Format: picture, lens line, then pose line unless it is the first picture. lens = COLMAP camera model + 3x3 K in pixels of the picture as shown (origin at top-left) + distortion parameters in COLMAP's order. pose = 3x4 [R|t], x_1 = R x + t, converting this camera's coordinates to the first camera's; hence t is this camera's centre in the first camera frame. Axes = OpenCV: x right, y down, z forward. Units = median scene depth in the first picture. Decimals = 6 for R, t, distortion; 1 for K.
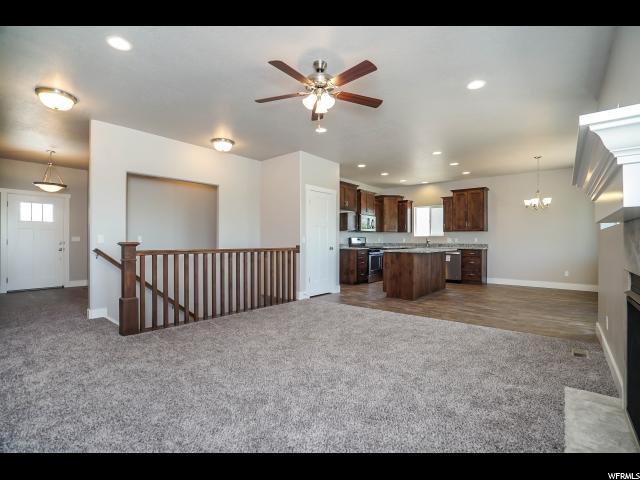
lens RADIAL K [[301.6, 0, 321.7], [0, 301.6, 239.0], [0, 0, 1]] dist [-0.059767, 0.022793]
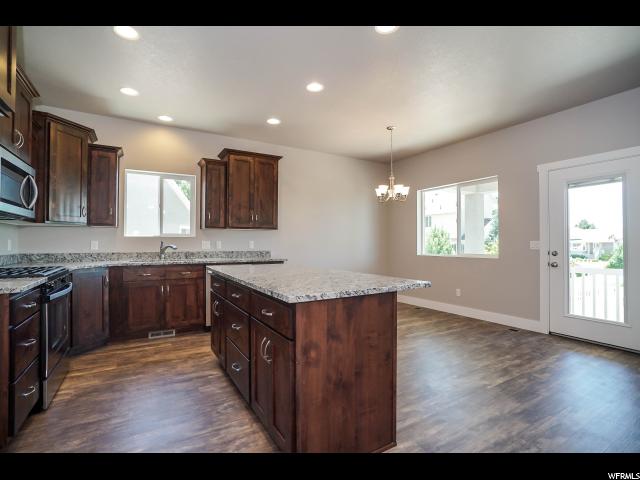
lens RADIAL K [[305.6, 0, 320.0], [0, 305.6, 240.0], [0, 0, 1]] dist [-0.059666, 0.023224]
pose [[0.331144, 0.007309, 0.943552, -0.007575], [-0.002347, 0.999973, -0.006922, -0.001493], [-0.943577, 0.000078, 0.331153, 0.684785]]
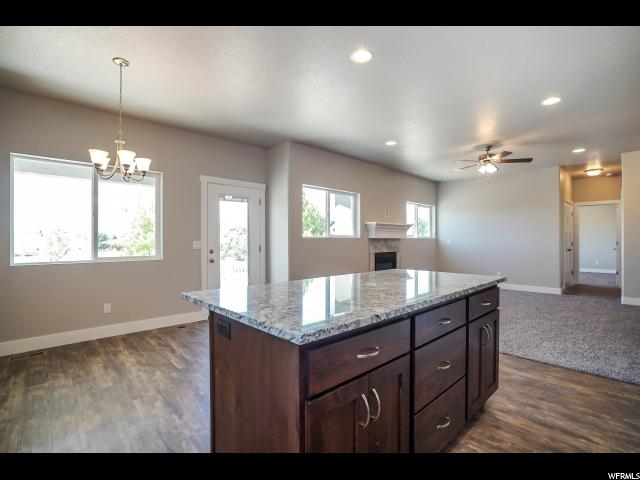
lens RADIAL K [[305.6, 0, 320.0], [0, 305.6, 240.0], [0, 0, 1]] dist [-0.059666, 0.023224]
pose [[-0.993220, -0.001162, 0.116247, 0.286283], [-0.001891, 0.999979, -0.006164, -0.003422], [-0.116238, -0.006342, -0.993201, 1.050925]]
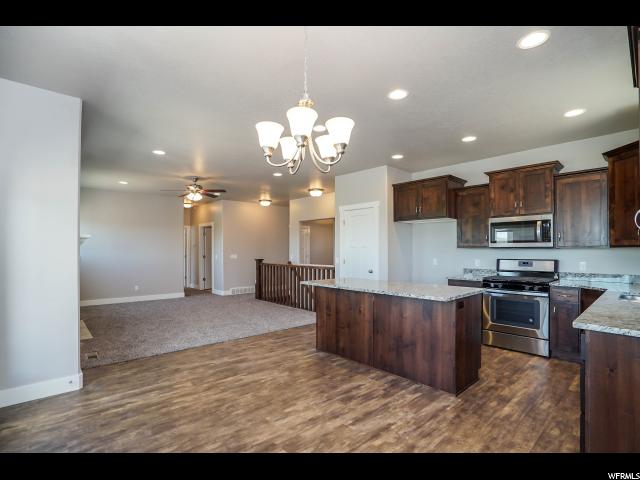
lens RADIAL K [[315.2, 0, 307.2], [0, 315.2, 251.4], [0, 0, 1]] dist [-0.072126, 0.032791]
pose [[-0.163267, 0.001467, -0.986581, 0.744598], [0.002860, 0.999995, 0.001014, -0.021615], [0.986578, -0.002656, -0.163270, 0.776877]]
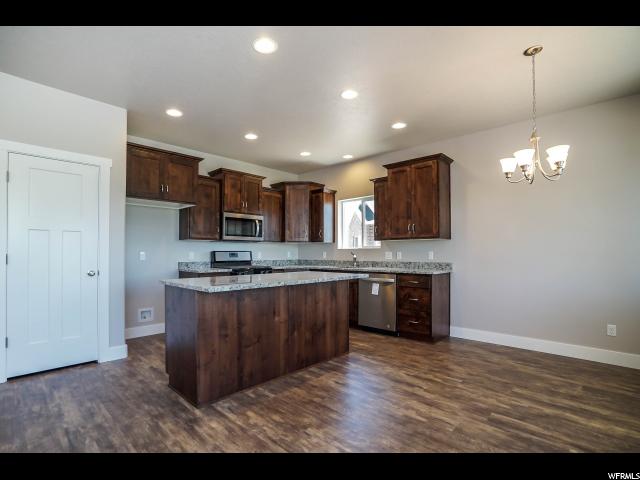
lens RADIAL K [[315.2, 0, 307.2], [0, 315.2, 251.4], [0, 0, 1]] dist [-0.072126, 0.032791]
pose [[0.997066, -0.002268, -0.076515, 0.342592], [0.002047, 0.999993, -0.002973, -0.002653], [0.076521, 0.002807, 0.997064, 0.419720]]
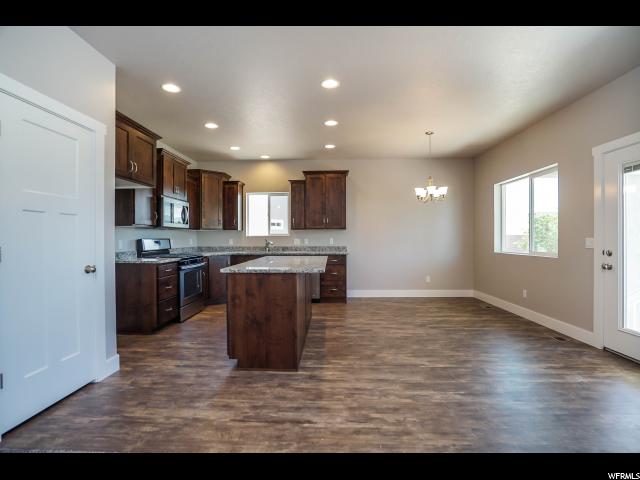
lens RADIAL K [[301.6, 0, 321.7], [0, 301.6, 239.0], [0, 0, 1]] dist [-0.059767, 0.022793]
pose [[0.788760, -0.008021, 0.614649, 0.029010], [0.004627, 0.999964, 0.007111, -0.007729], [-0.614684, -0.002765, 0.788769, 0.418522]]
